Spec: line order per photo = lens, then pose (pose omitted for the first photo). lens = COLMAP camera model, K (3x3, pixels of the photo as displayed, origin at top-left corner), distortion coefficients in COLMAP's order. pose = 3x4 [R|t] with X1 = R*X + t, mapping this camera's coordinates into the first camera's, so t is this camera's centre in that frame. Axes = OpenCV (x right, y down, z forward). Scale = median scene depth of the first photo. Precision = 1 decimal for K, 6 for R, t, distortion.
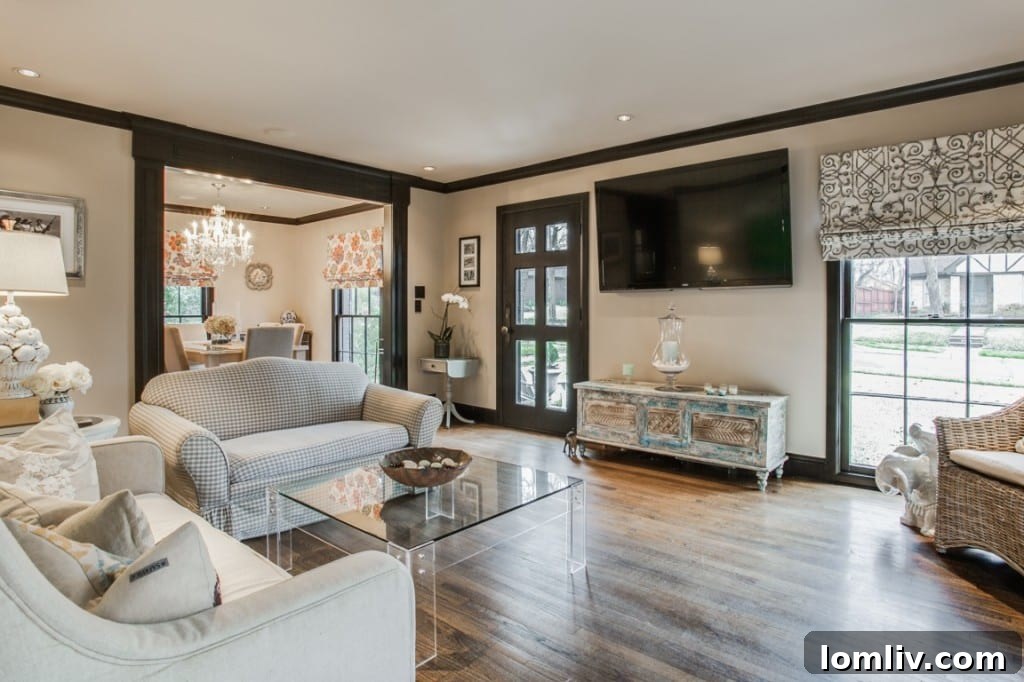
lens RADIAL K [[556.4, 0, 512.0], [0, 556.4, 309.8], [0, 0, 1]] dist [0.001689, 0.000259]
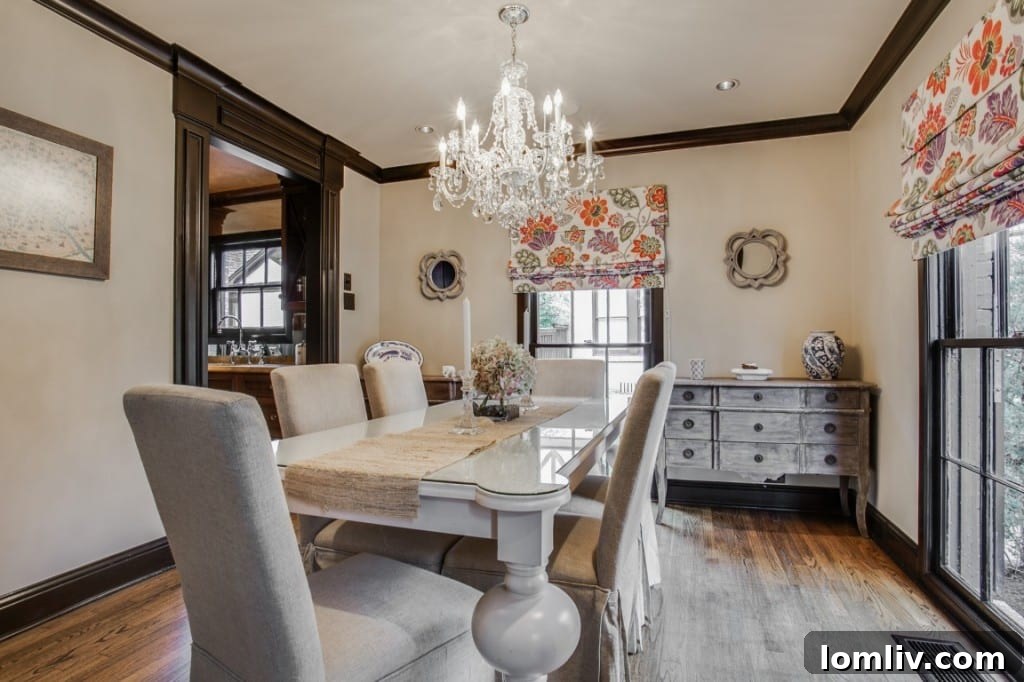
lens RADIAL K [[532.7, 0, 512.0], [0, 532.7, 341.0], [0, 0, 1]] dist [-0.002308, -0.000249]
pose [[0.412046, -0.001686, -0.911162, -0.151108], [0.000260, 0.999998, -0.001732, 0.010171], [0.911163, 0.000477, 0.412045, 0.707677]]
